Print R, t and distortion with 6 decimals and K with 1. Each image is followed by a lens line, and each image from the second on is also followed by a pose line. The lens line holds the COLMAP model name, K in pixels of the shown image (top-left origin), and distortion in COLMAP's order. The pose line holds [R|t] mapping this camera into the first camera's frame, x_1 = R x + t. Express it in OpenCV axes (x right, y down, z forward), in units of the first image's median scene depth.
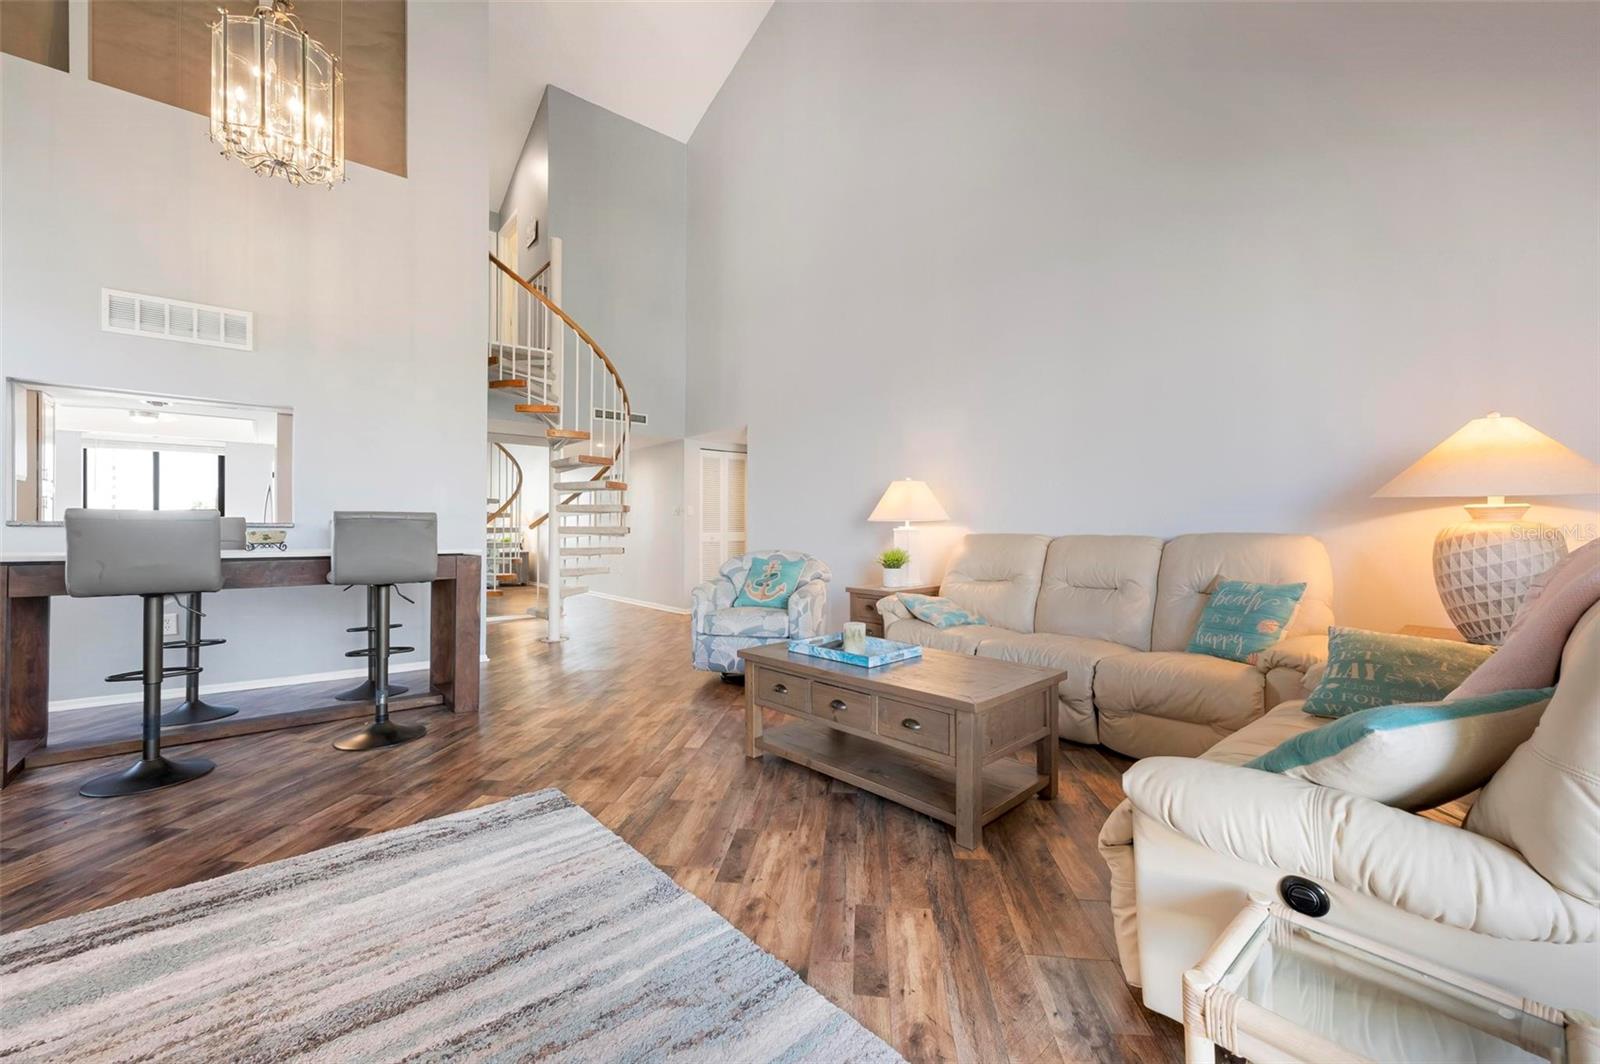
lens RADIAL K [[633.8, 0, 803.0], [0, 633.8, 528.0], [0, 0, 1]] dist [-0.005909, 0.002602]
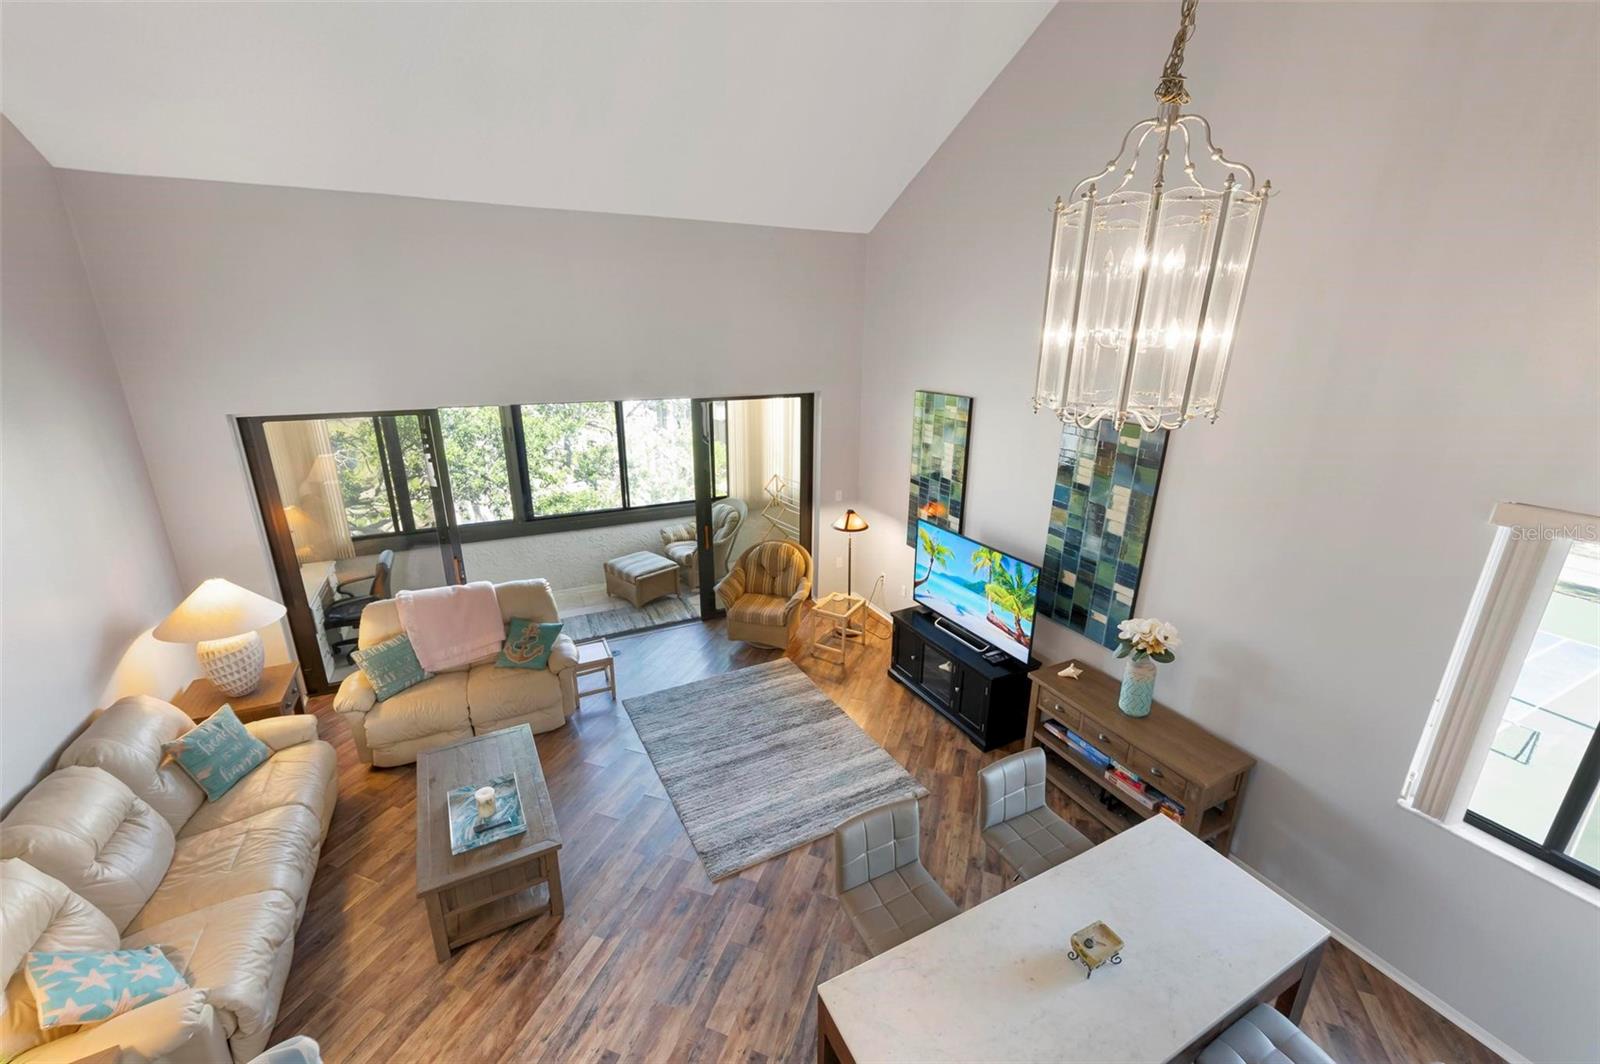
lens RADIAL K [[637.7, 0, 799.8], [0, 637.7, 528.3], [0, 0, 1]] dist [-0.000982, -0.000098]
pose [[-0.969900, -0.082335, 0.229163, -0.910409], [-0.008607, 0.952104, 0.305652, -0.880290], [-0.243353, 0.294480, -0.924154, 2.196598]]
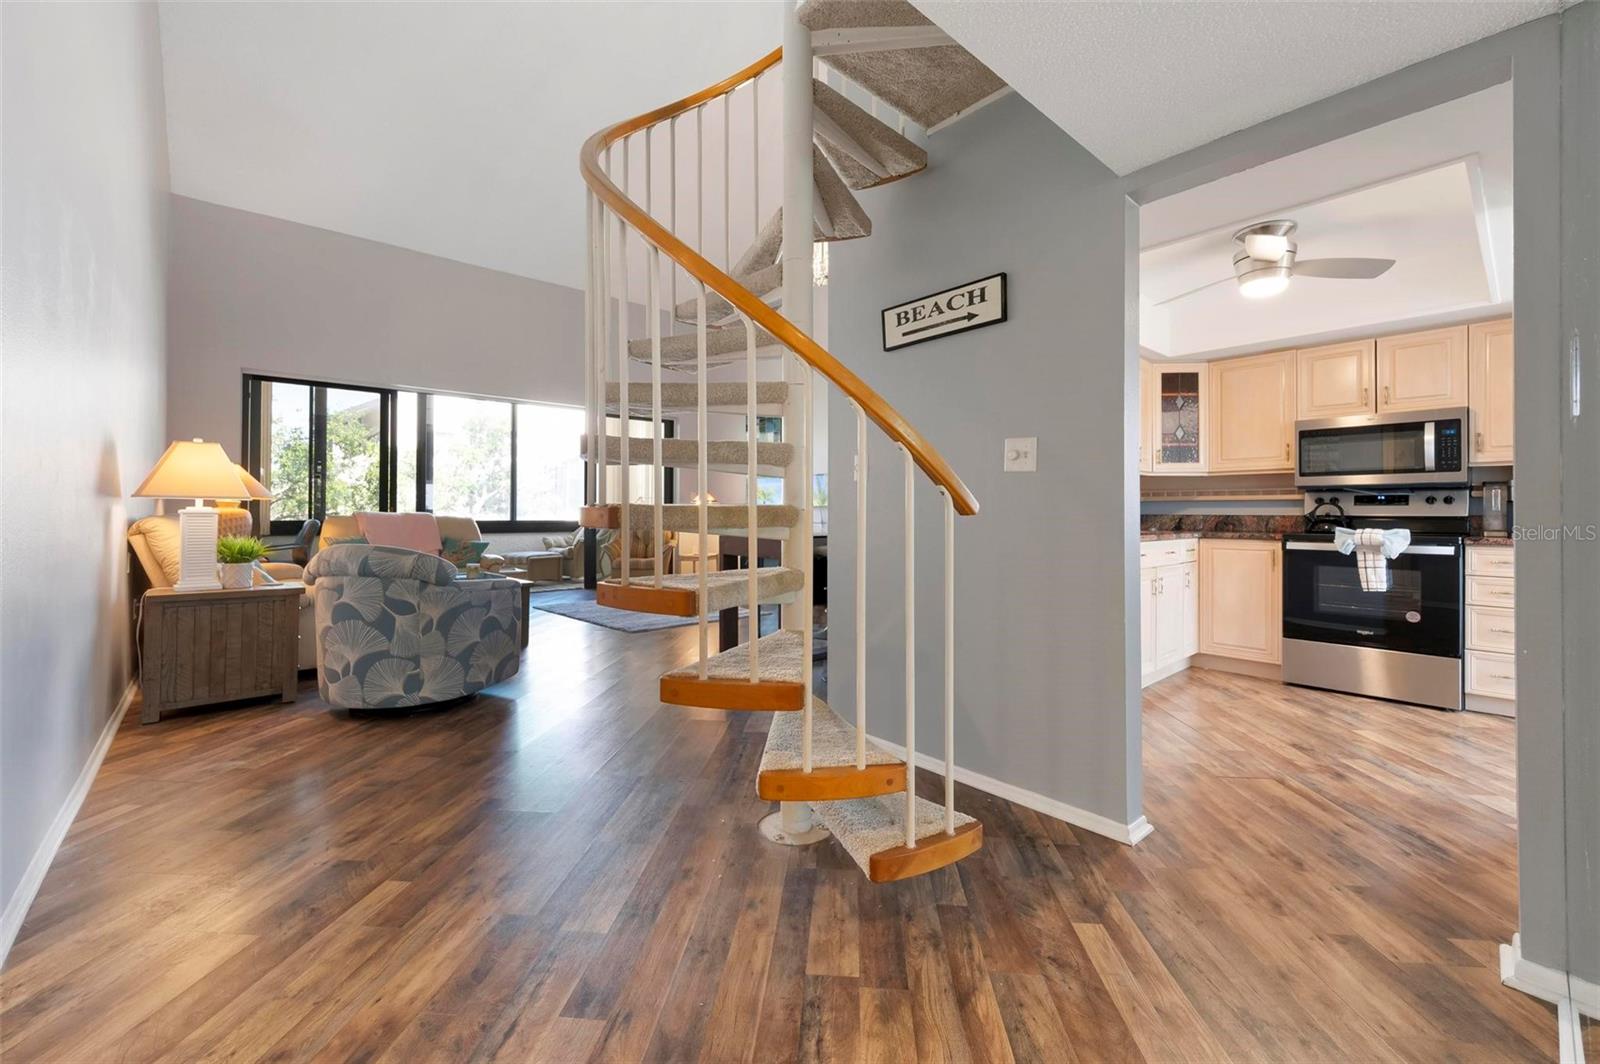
lens RADIAL K [[647.1, 0, 800.3], [0, 647.1, 500.2], [0, 0, 1]] dist [-0.000178, 0.000005]
pose [[-0.999733, -0.006388, -0.022202, -0.978936], [-0.006025, 0.999848, -0.016370, -0.012062], [0.022303, -0.016232, -0.999619, 3.440757]]
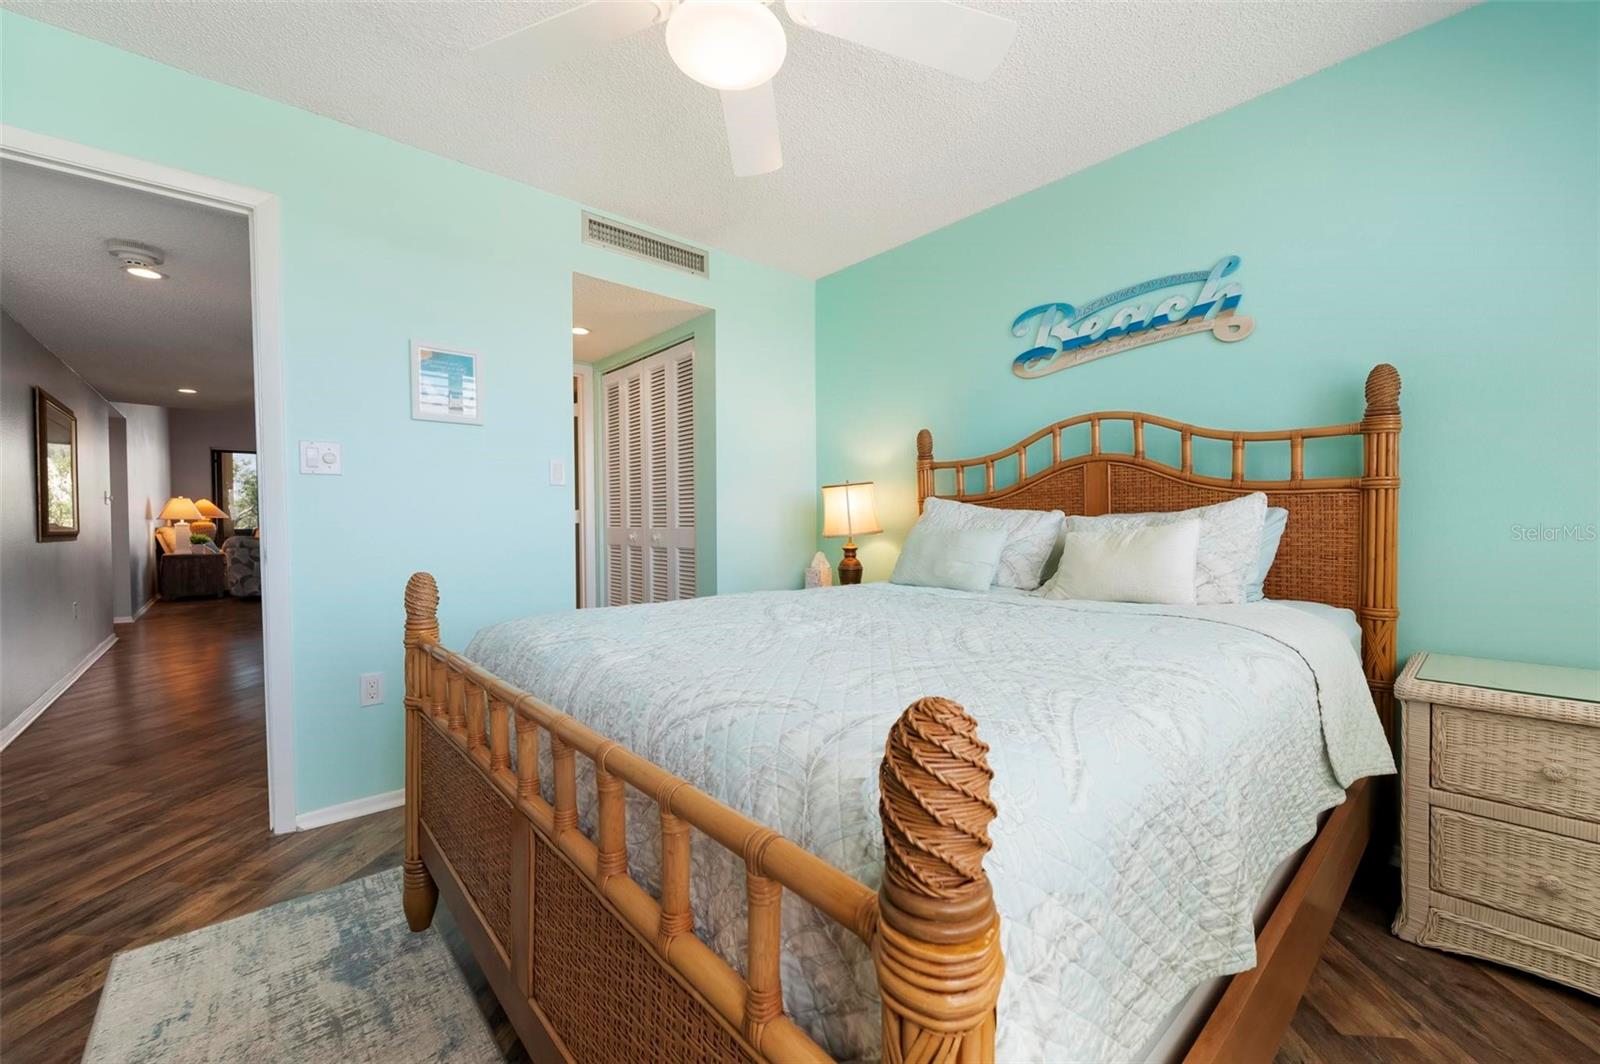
lens RADIAL K [[632.4, 0, 798.3], [0, 632.4, 523.9], [0, 0, 1]] dist [-0.000903, -0.000011]
pose [[-0.999798, 0.002038, -0.019990, -3.188761], [0.001838, 0.999948, 0.010037, -0.035720], [0.020009, 0.009999, -0.999750, 5.723602]]
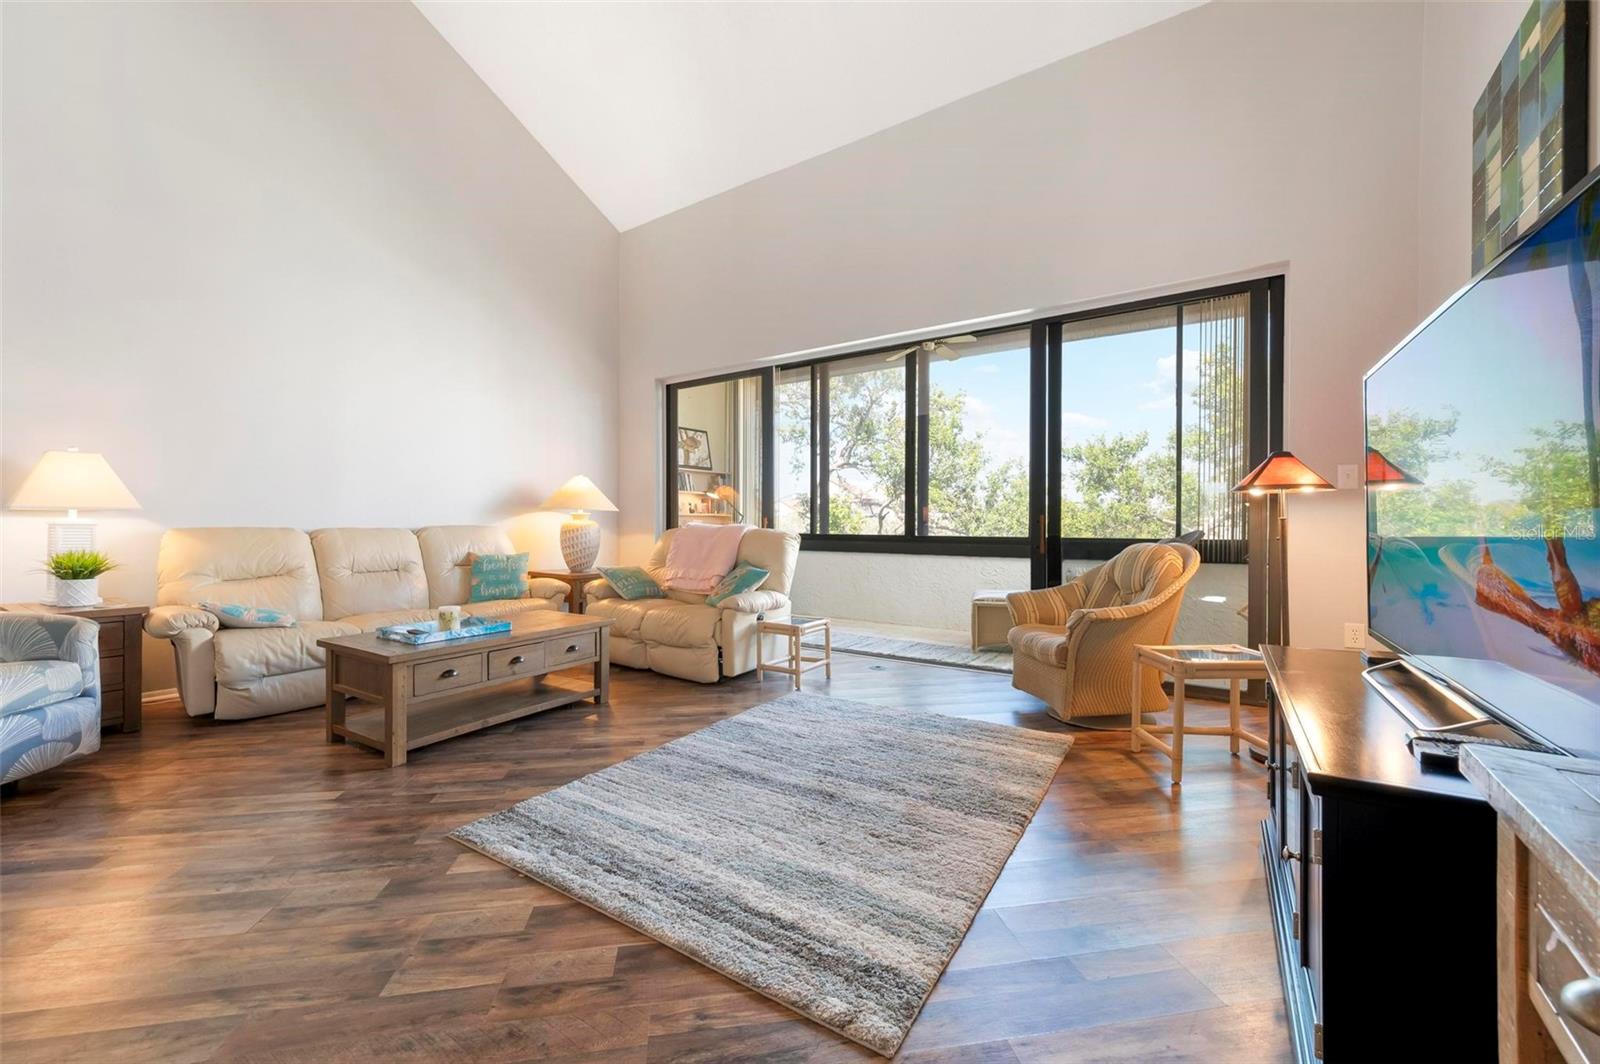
lens RADIAL K [[632.4, 0, 798.3], [0, 632.4, 523.9], [0, 0, 1]] dist [-0.000903, -0.000011]
pose [[-0.259325, -0.001787, 0.965788, -1.388707], [-0.003184, 0.999994, 0.000995, -0.001147], [-0.965785, -0.002817, -0.259330, 0.806761]]
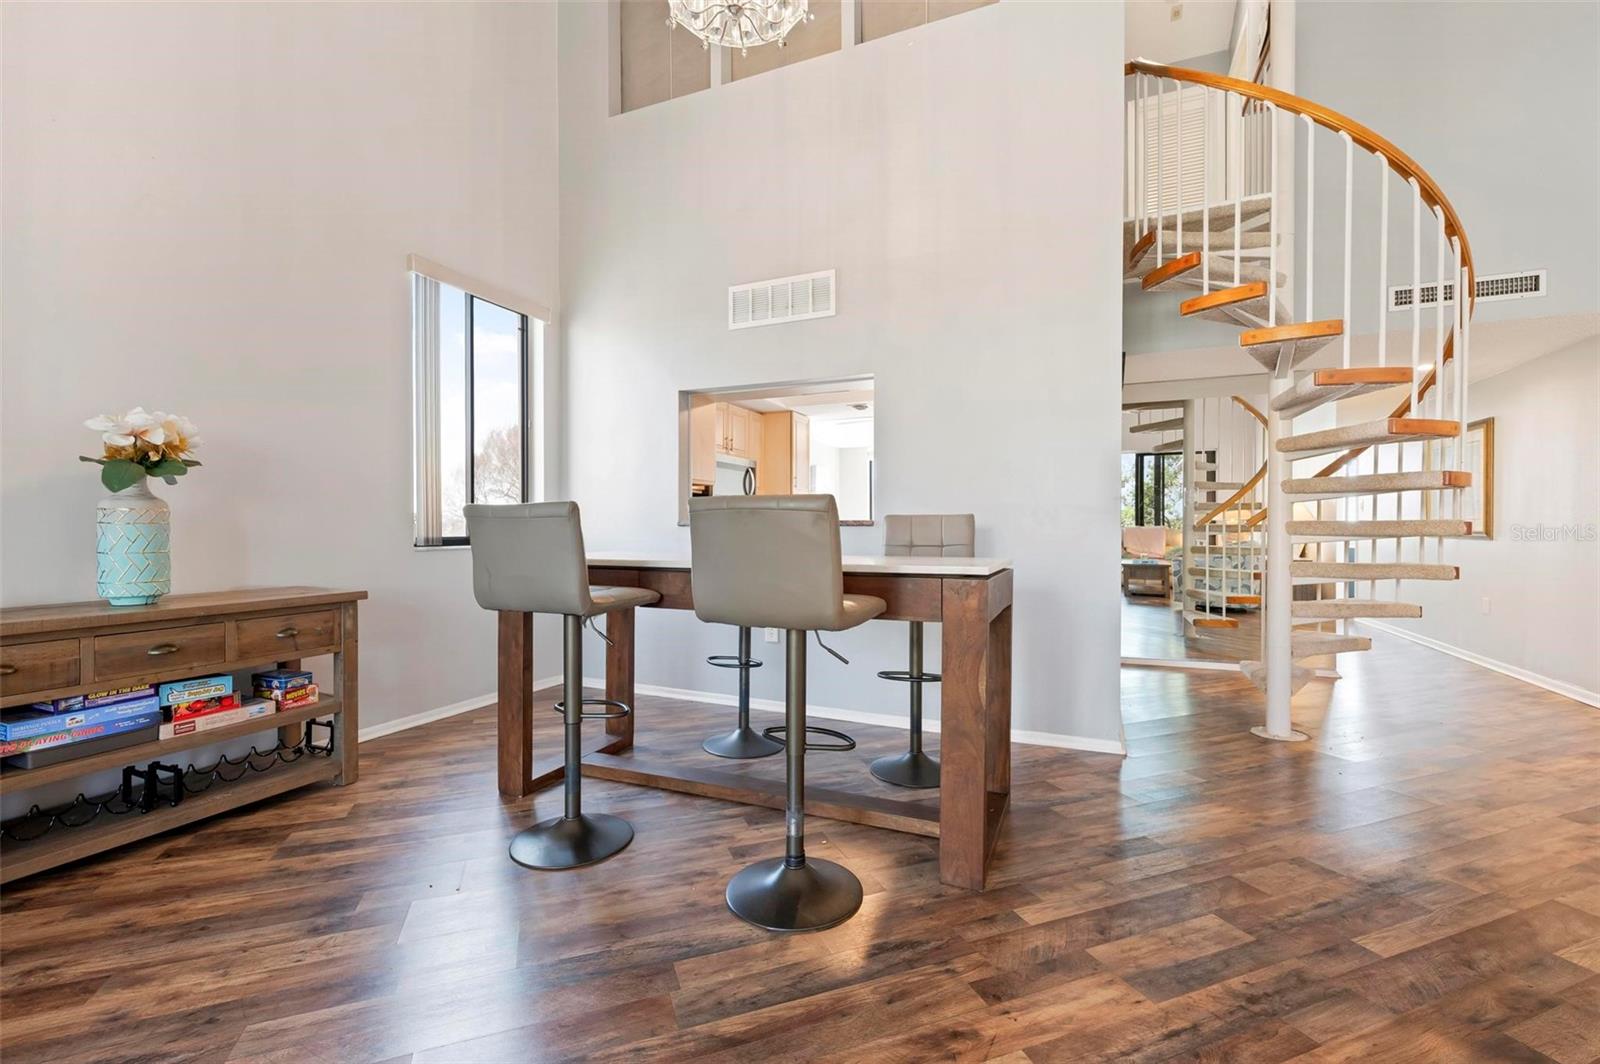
lens RADIAL K [[677.4, 0, 803.9], [0, 677.4, 528.1], [0, 0, 1]] dist [-0.001313, -0.000223]
pose [[0.442275, -0.003089, -0.896874, -0.149482], [0.007004, 0.999975, 0.000010, 0.002866], [0.896852, -0.006286, 0.442286, 0.970904]]
